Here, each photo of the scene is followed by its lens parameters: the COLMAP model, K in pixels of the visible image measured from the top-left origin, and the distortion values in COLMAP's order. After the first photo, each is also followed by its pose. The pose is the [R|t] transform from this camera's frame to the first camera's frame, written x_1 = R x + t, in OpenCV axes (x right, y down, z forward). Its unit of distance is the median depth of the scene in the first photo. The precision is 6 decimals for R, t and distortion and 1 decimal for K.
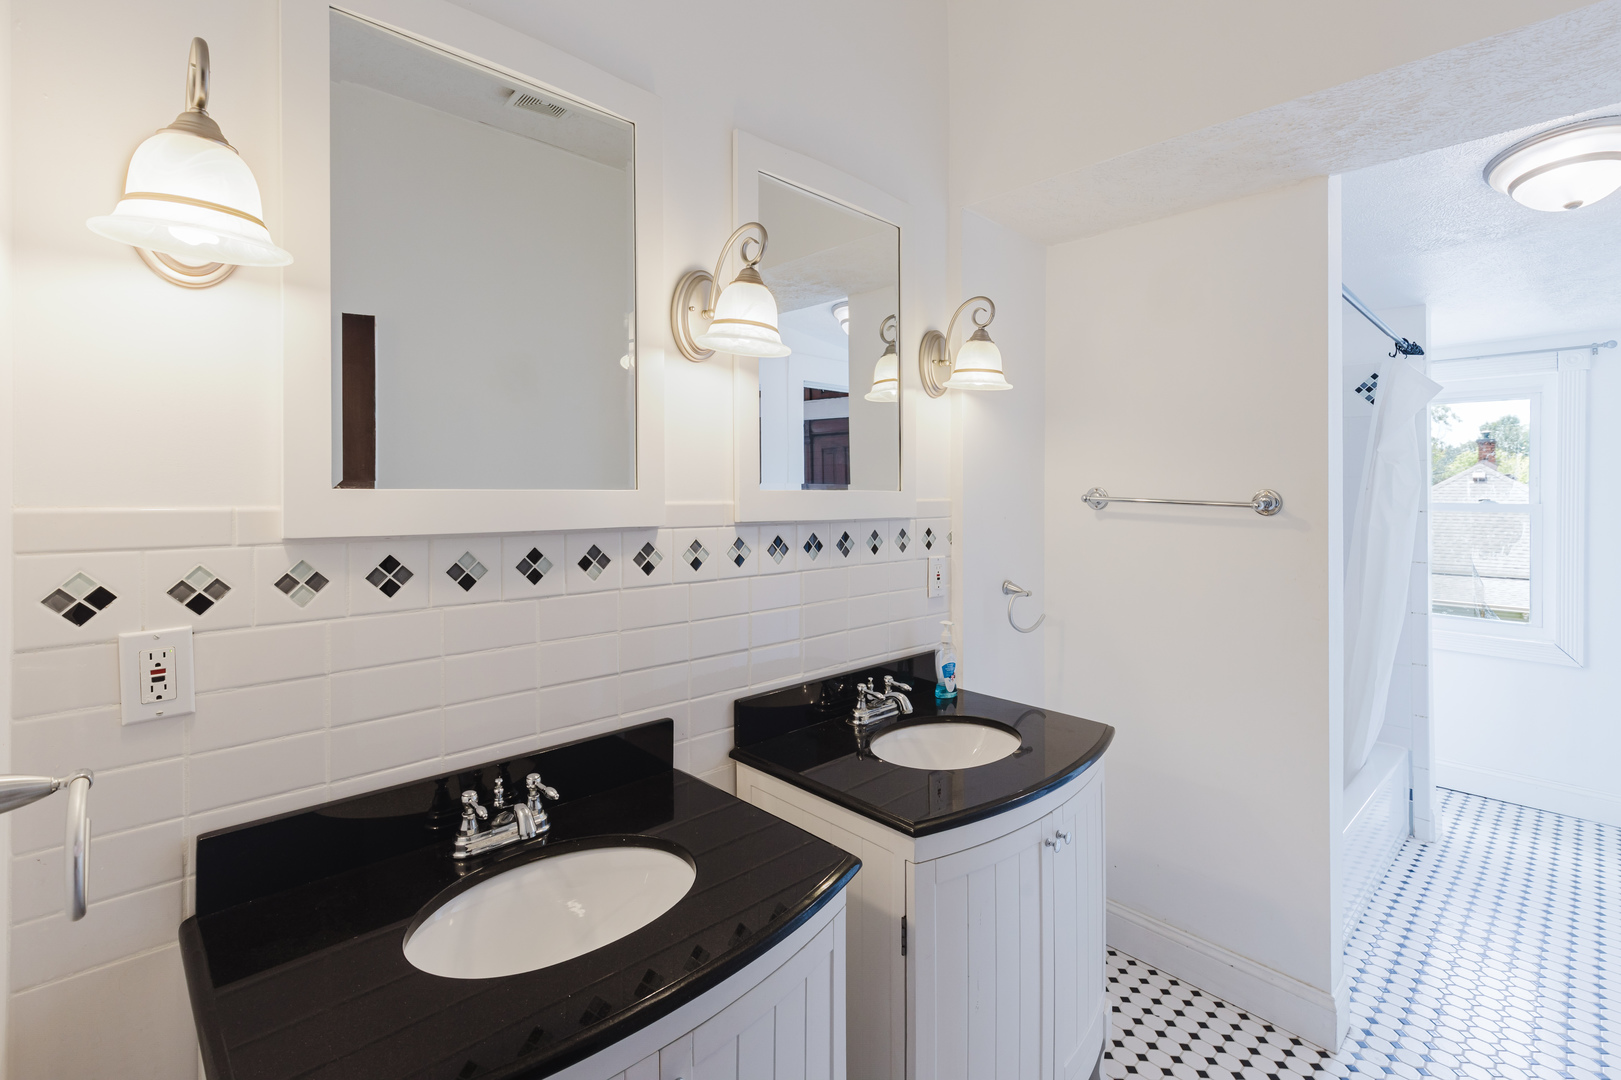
lens RADIAL K [[732.6, 0, 812.2], [0, 732.6, 487.5], [0, 0, 1]] dist [0.001306, -0.000137]
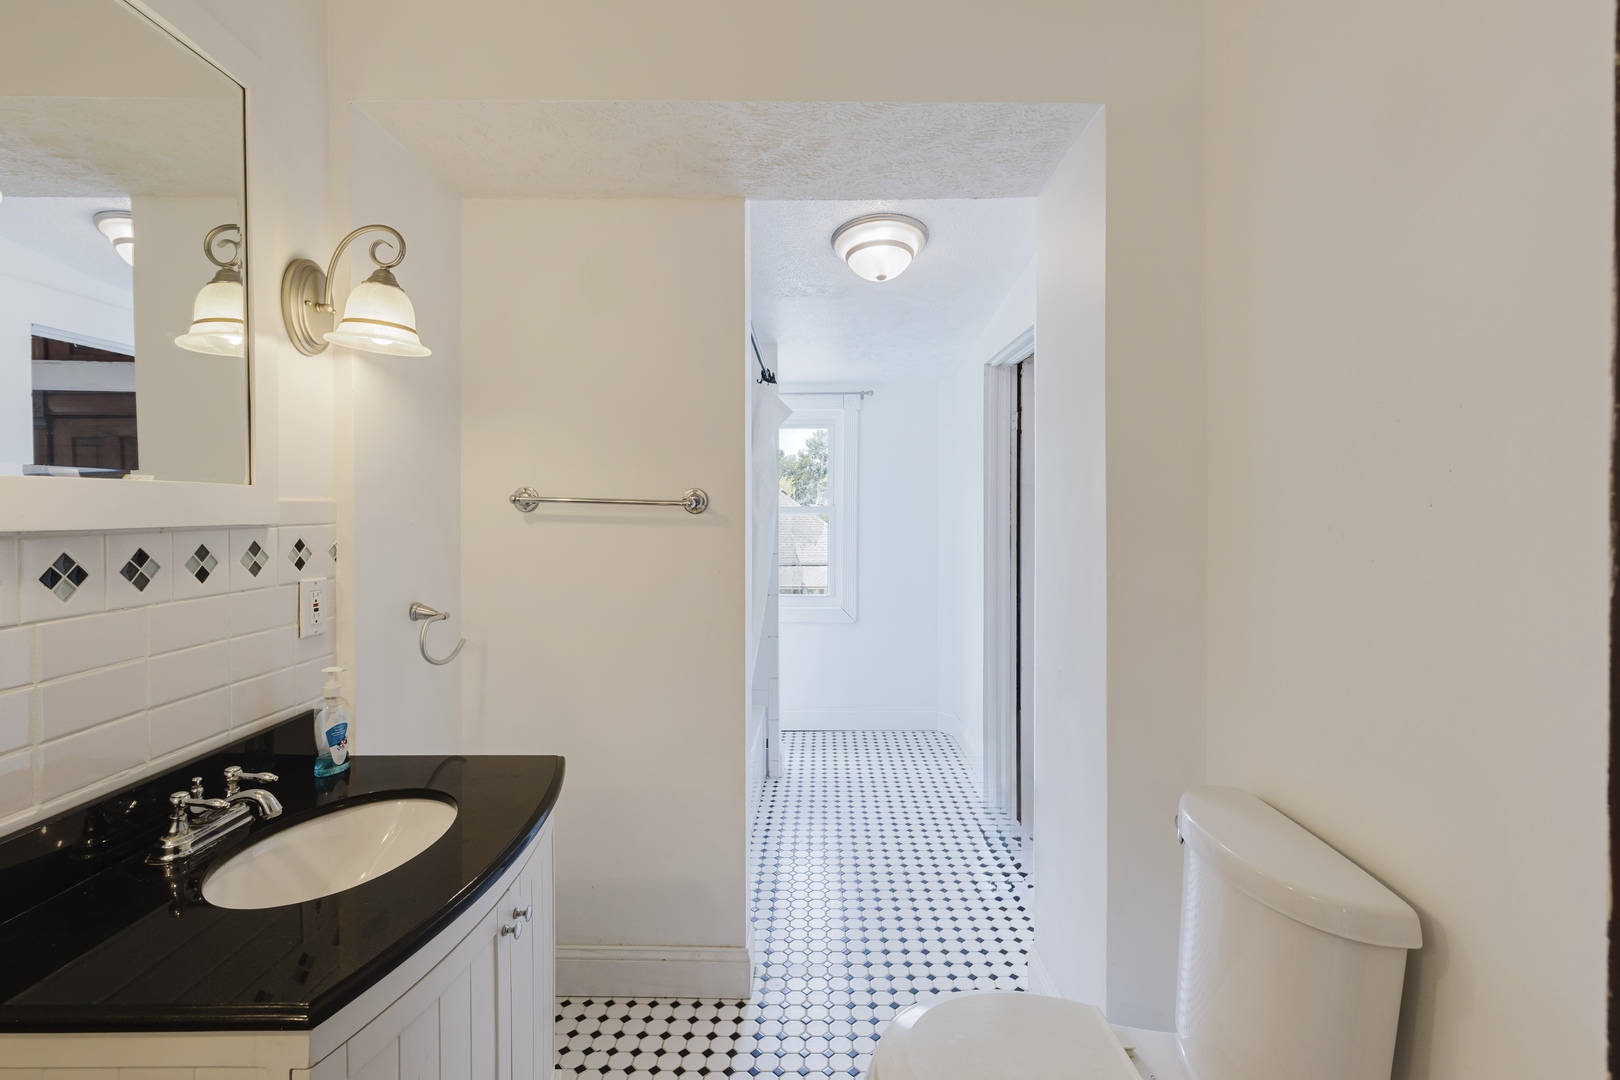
lens RADIAL K [[727.8, 0, 819.6], [0, 727.8, 506.8], [0, 0, 1]] dist [0.003660, 0.000386]
pose [[0.688969, -0.008244, 0.724744, -0.004518], [0.002492, 0.999956, 0.009005, 0.019525], [-0.724786, -0.004398, 0.688960, 0.160807]]
